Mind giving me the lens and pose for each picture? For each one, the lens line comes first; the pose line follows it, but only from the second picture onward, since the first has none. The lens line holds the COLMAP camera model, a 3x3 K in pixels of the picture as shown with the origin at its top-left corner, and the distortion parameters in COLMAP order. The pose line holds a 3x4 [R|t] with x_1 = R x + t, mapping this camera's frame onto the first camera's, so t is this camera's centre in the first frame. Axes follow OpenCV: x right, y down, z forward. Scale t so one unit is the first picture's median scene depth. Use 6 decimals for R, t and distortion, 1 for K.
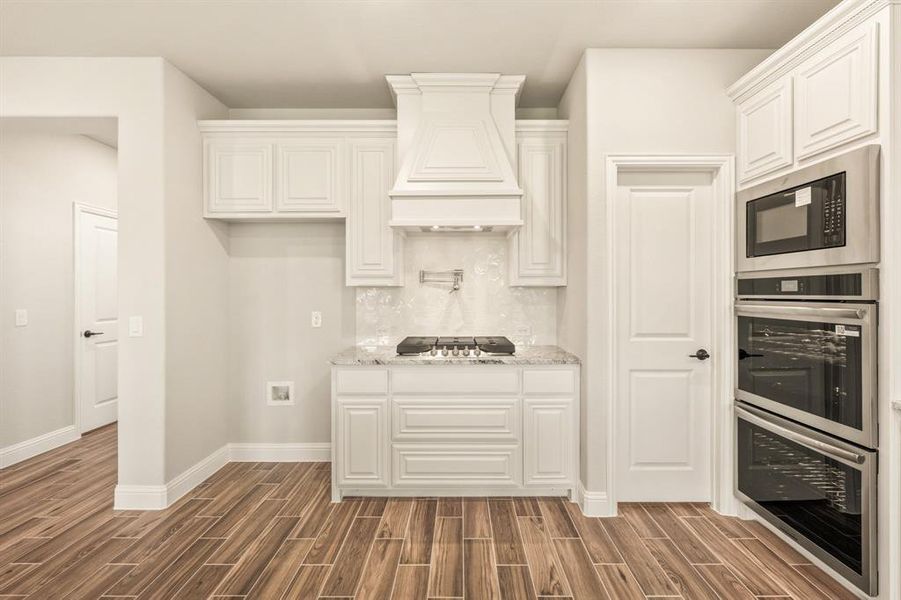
lens RADIAL K [[401.6, 0, 454.3], [0, 401.6, 291.1], [0, 0, 1]] dist [-0.000577, 0.000750]
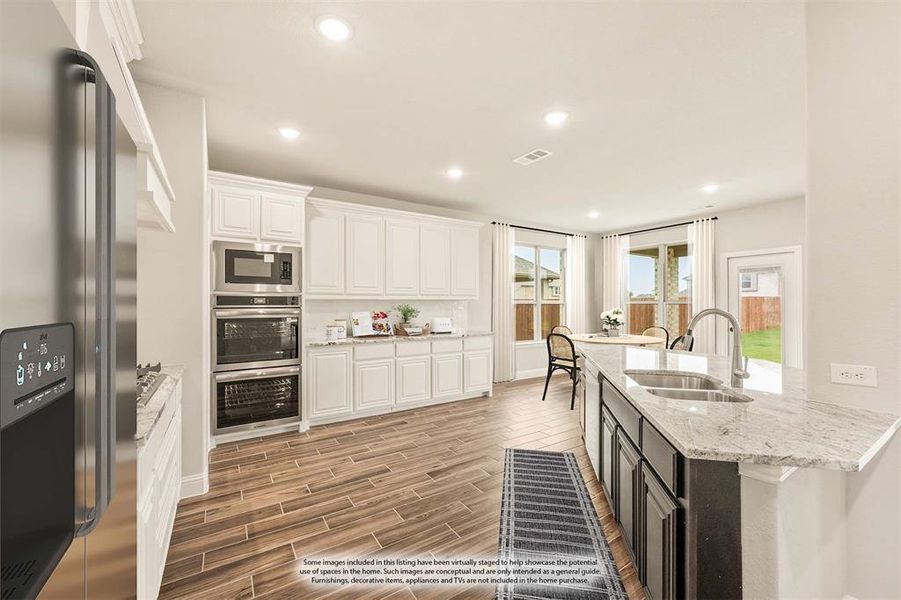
lens RADIAL K [[359.7, 0, 454.6], [0, 359.7, 300.5], [0, 0, 1]] dist [0.008924, -0.000320]
pose [[-0.554800, 0.002139, 0.831981, -0.937423], [-0.004079, 0.999978, -0.005291, -0.006560], [-0.831973, -0.006329, -0.554779, 0.944223]]
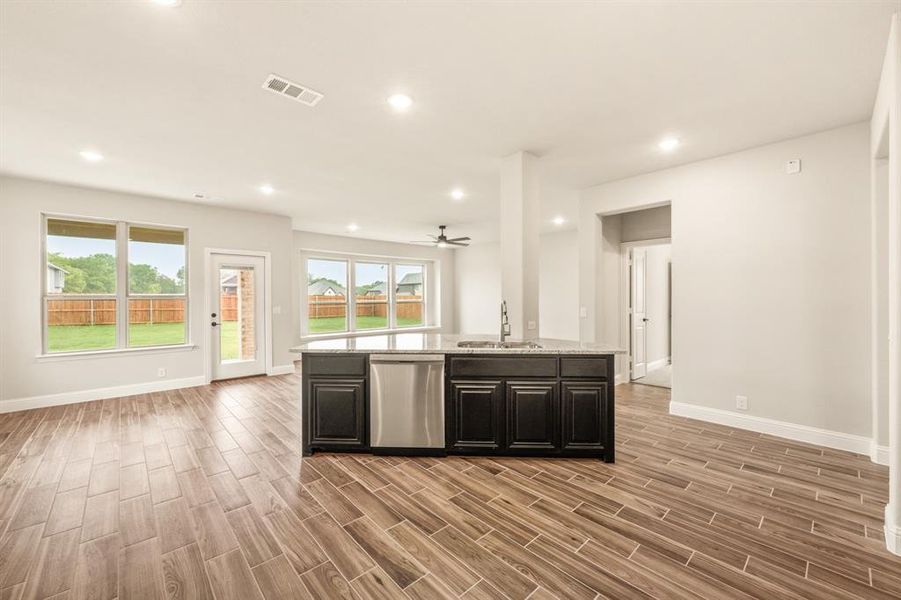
lens RADIAL K [[359.7, 0, 448.2], [0, 359.7, 300.4], [0, 0, 1]] dist [0.008924, -0.000320]
pose [[-0.737788, 0.008238, -0.674982, 0.460586], [0.009260, 0.999955, 0.002083, 0.007966], [0.674969, -0.004714, -0.737831, 0.927513]]
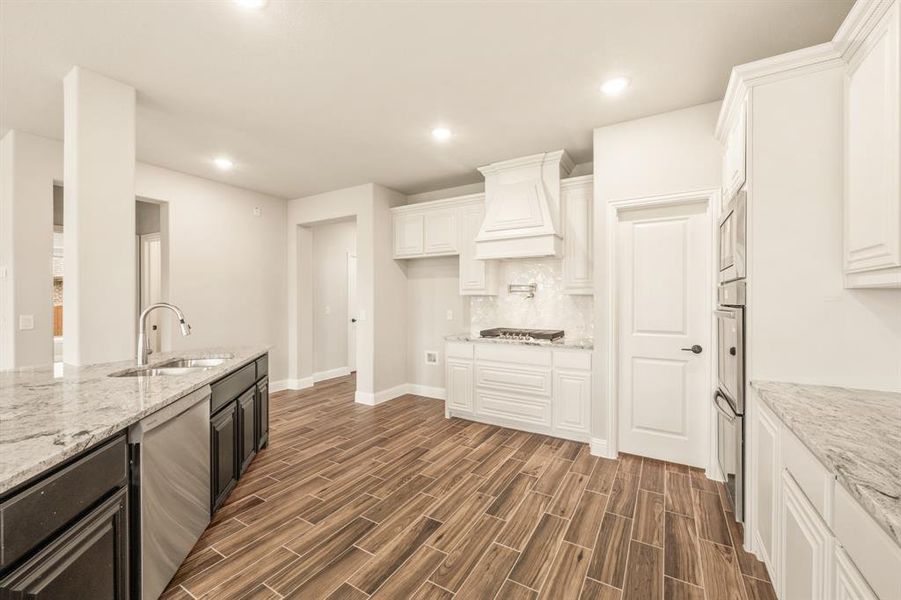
lens RADIAL K [[359.7, 0, 448.1], [0, 359.7, 301.2], [0, 0, 1]] dist [0.008924, -0.000320]
pose [[0.857549, 0.004556, -0.514381, 0.530378], [-0.001440, 0.999978, 0.006457, 0.002985], [0.514400, -0.004797, 0.857537, -0.358568]]
